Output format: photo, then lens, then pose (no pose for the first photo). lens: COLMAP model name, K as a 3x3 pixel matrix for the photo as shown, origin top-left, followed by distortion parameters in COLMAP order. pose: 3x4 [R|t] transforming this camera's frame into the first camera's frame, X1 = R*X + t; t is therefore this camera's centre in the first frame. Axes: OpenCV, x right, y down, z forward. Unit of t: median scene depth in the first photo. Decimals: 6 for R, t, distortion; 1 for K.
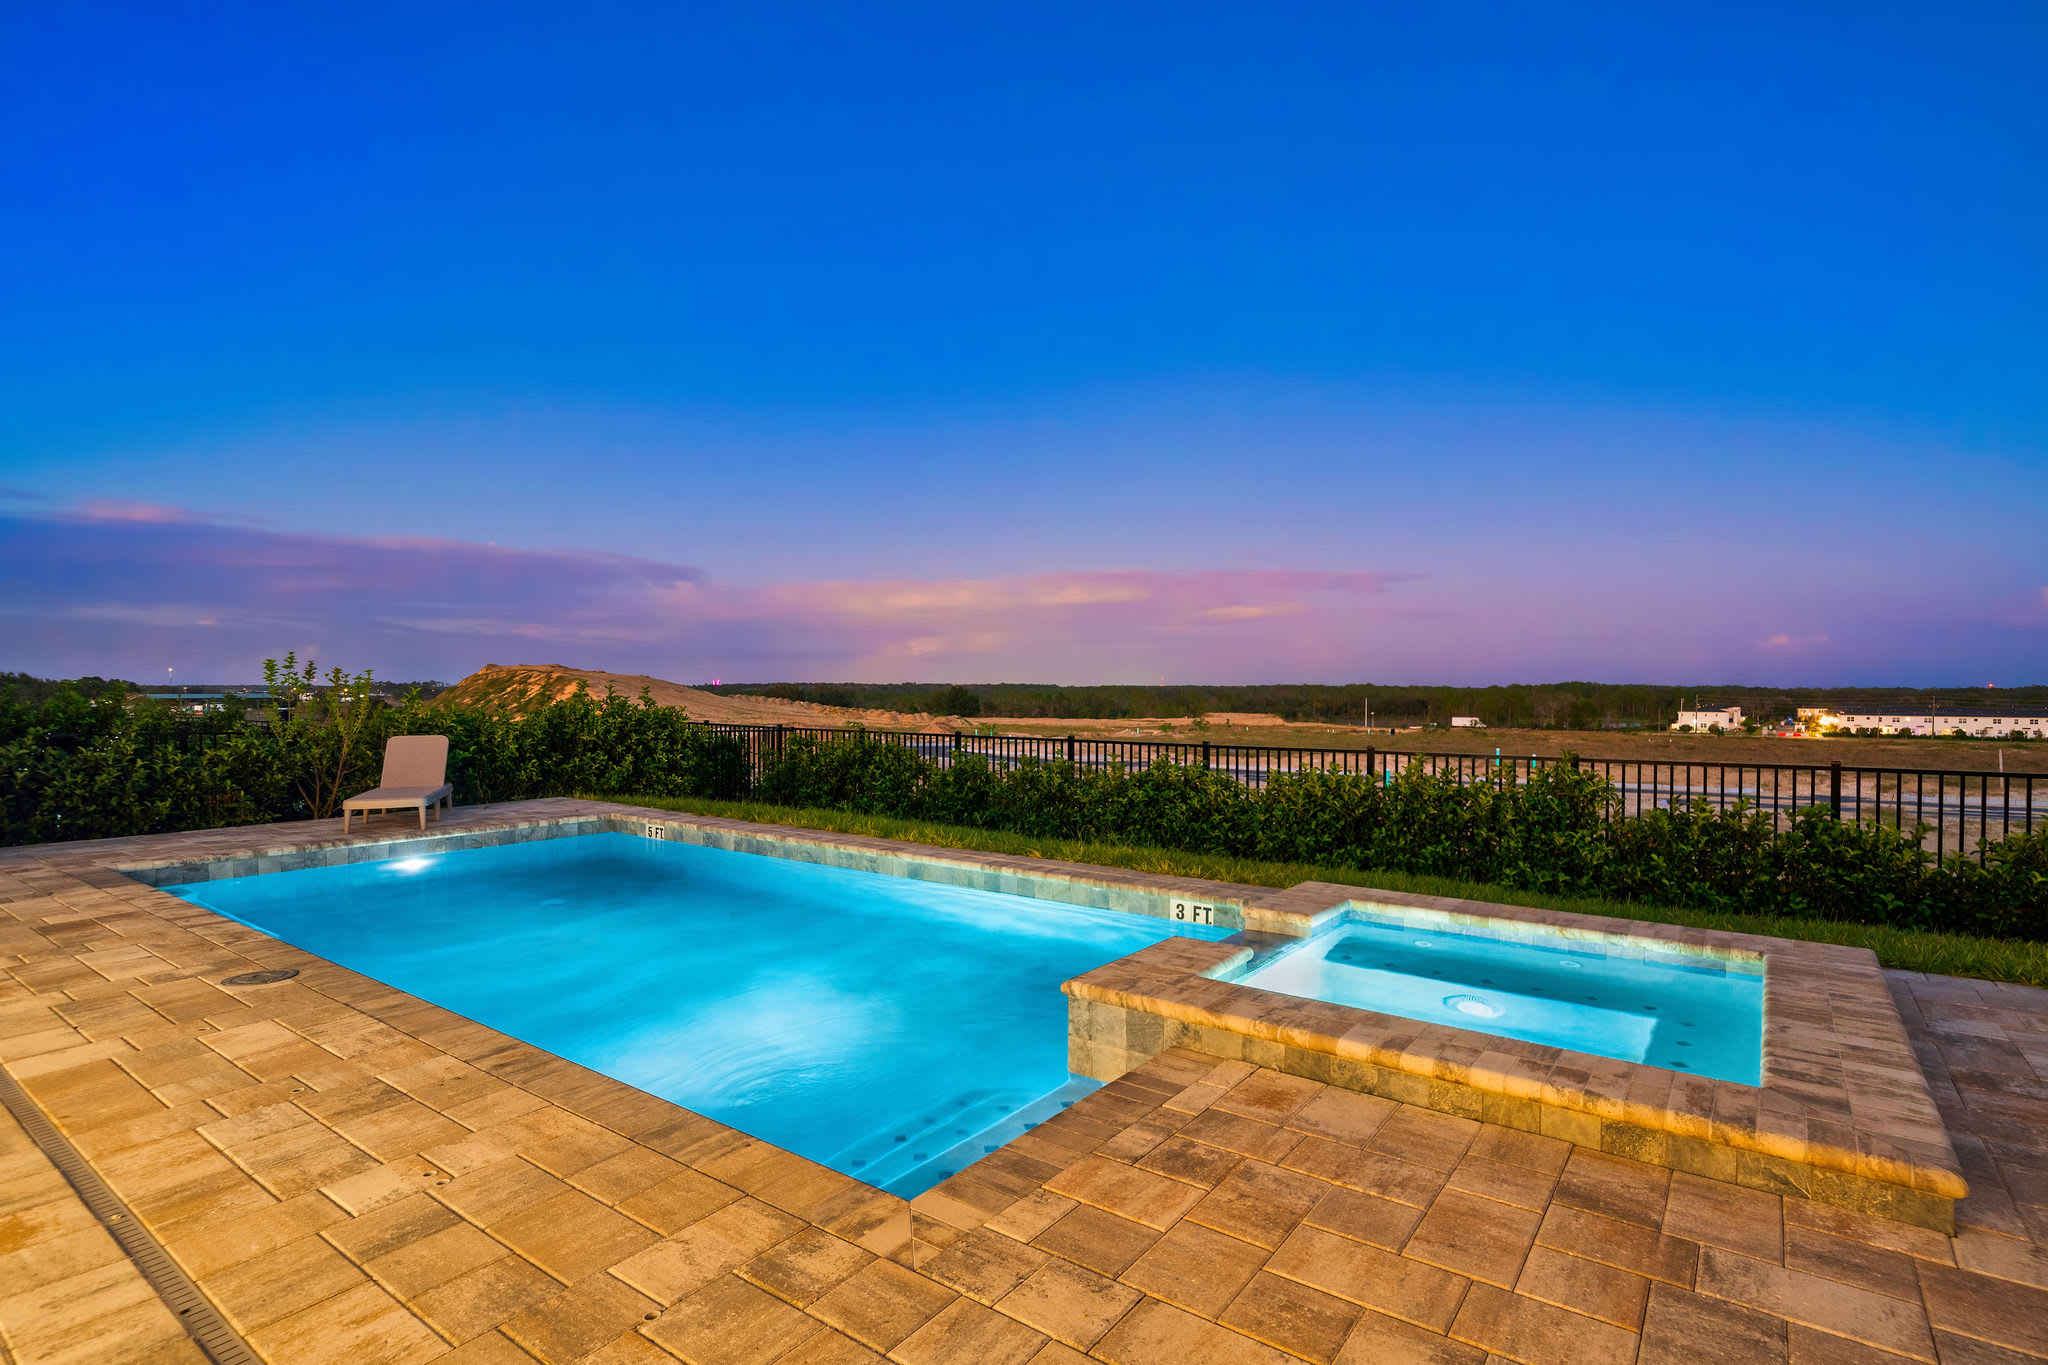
lens RADIAL K [[1005.0, 0, 1024.0], [0, 1005.0, 682.5], [0, 0, 1]] dist [0.000437, -0.000596]
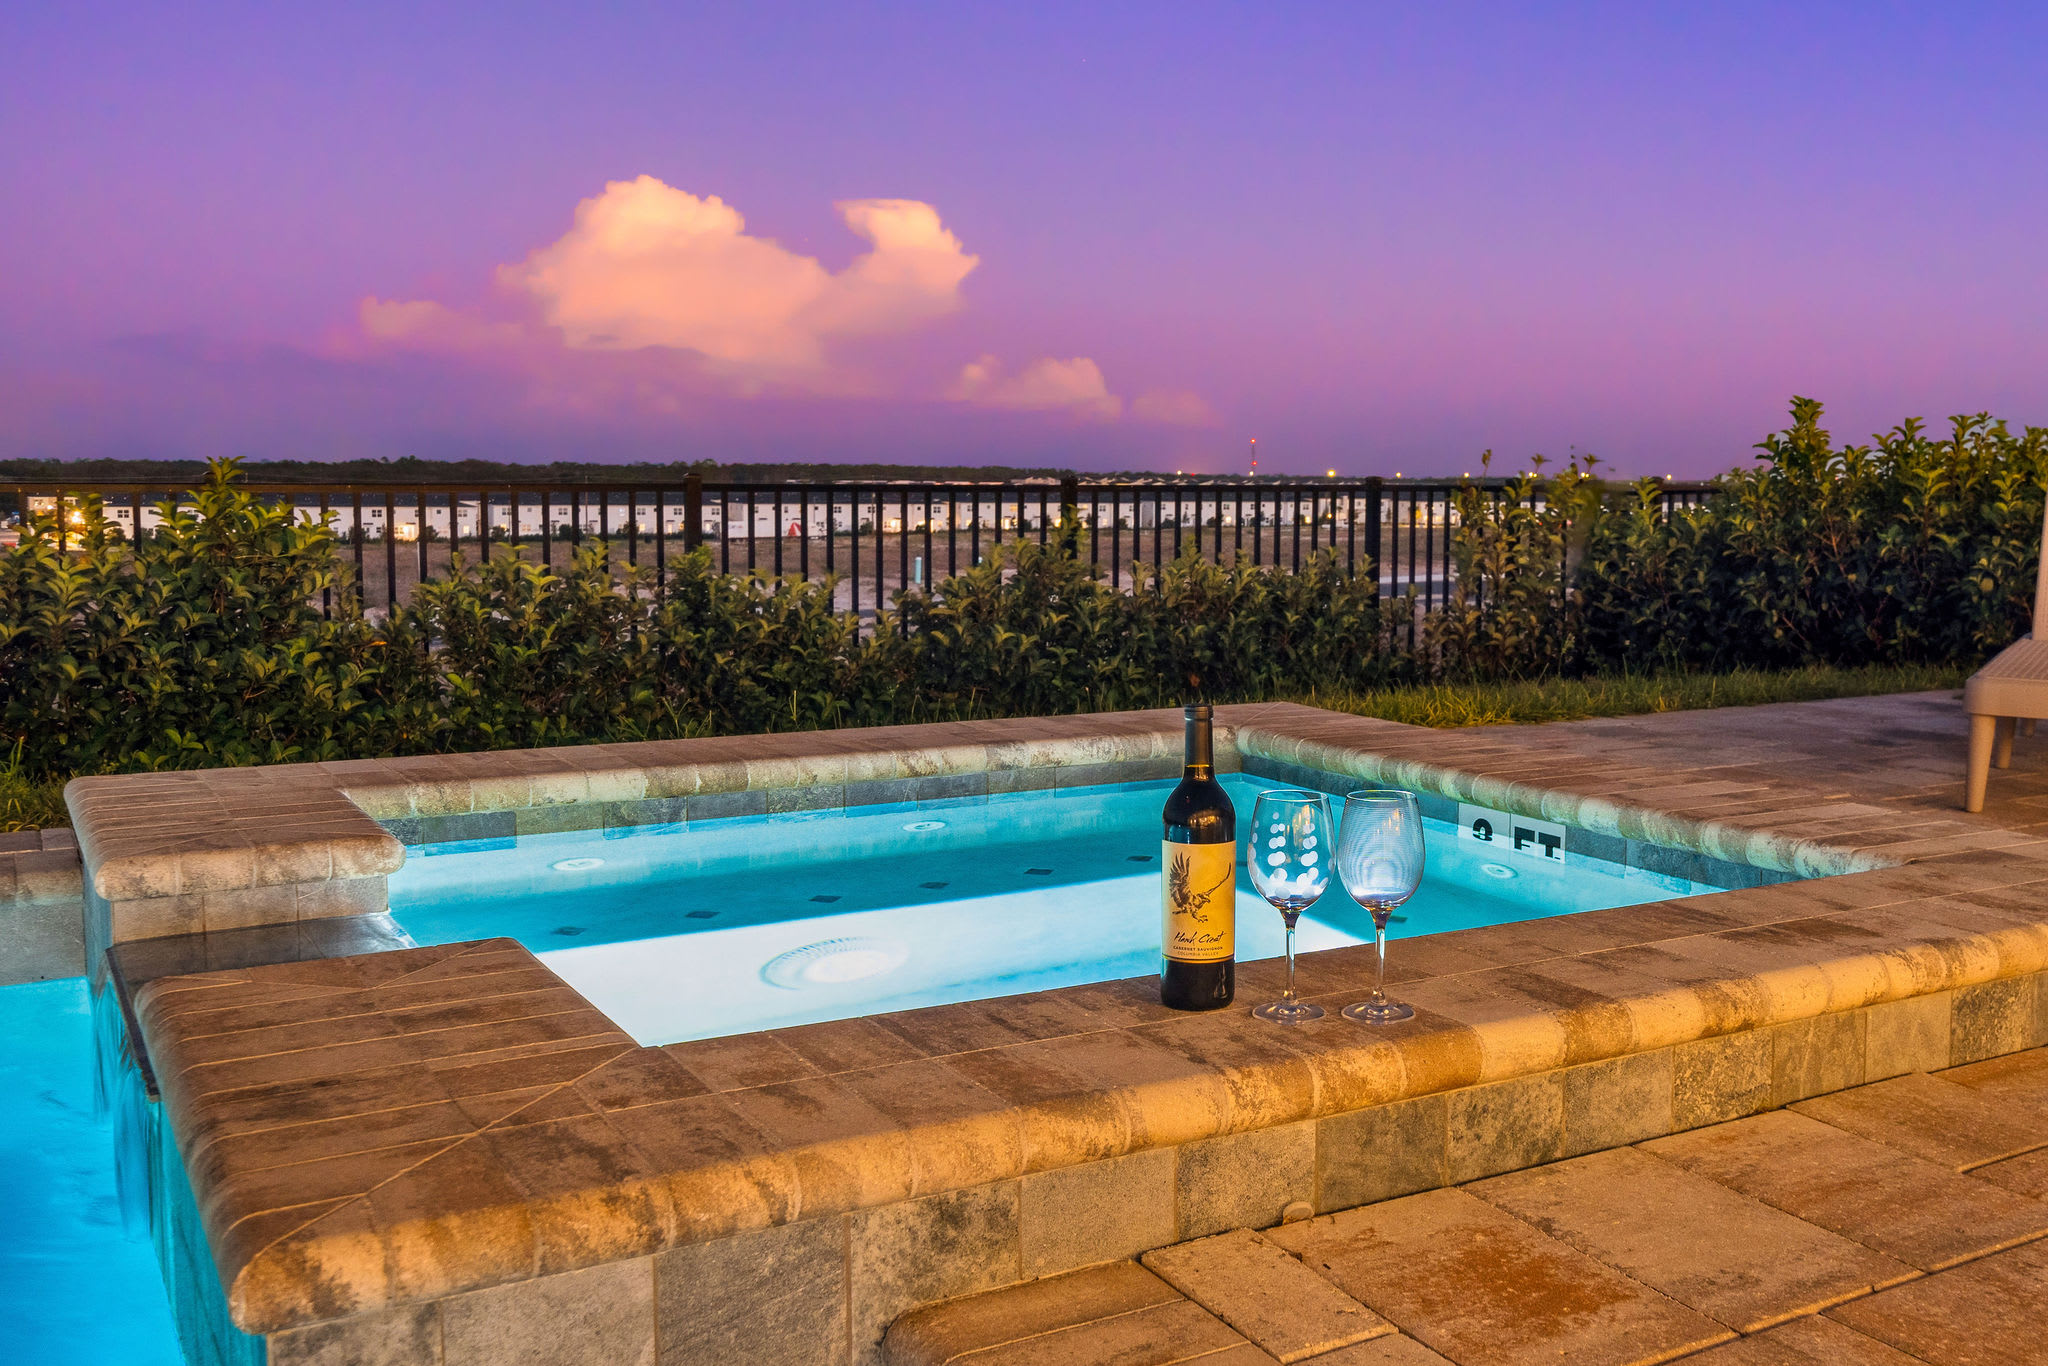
lens RADIAL K [[1961.4, 0, 1298.5], [0, 1961.4, 681.4], [0, 0, 1]] dist [0.010068, 0.019801]
pose [[0.337433, -0.097558, 0.936281, -0.261915], [-0.013285, 0.994023, 0.108362, 0.190433], [-0.941256, -0.049004, 0.334120, 0.879689]]
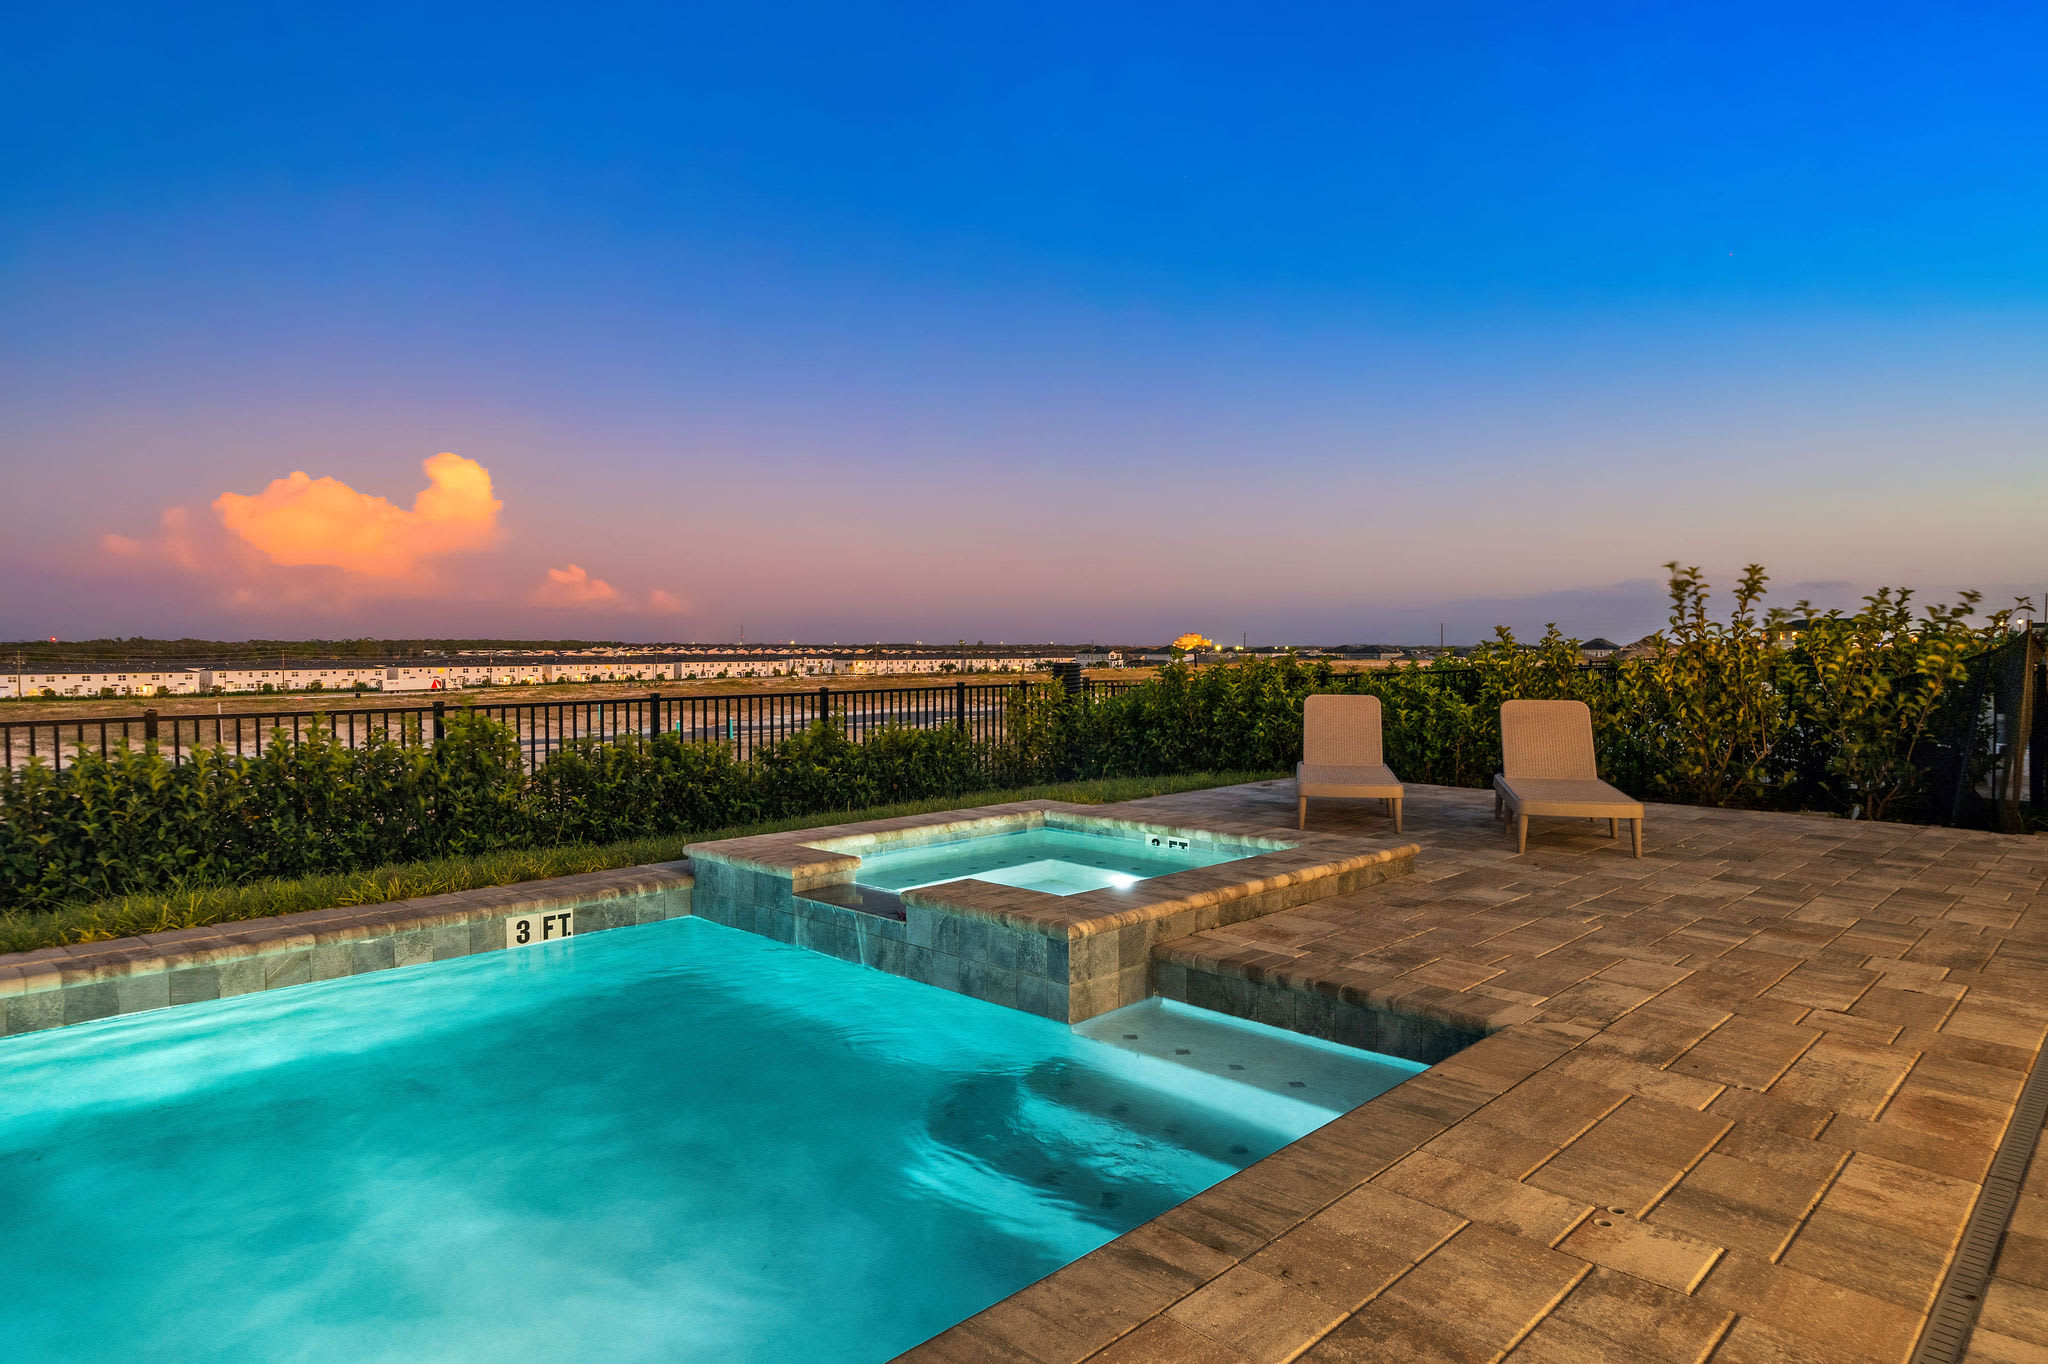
lens RADIAL K [[1207.5, 0, 1022.3], [0, 1207.5, 652.3], [0, 0, 1]] dist [-0.018069, 0.003423]
pose [[0.146116, -0.008468, 0.989231, -1.282951], [-0.002064, 0.999959, 0.008865, 0.048780], [-0.989265, -0.003338, 0.146093, 1.088199]]
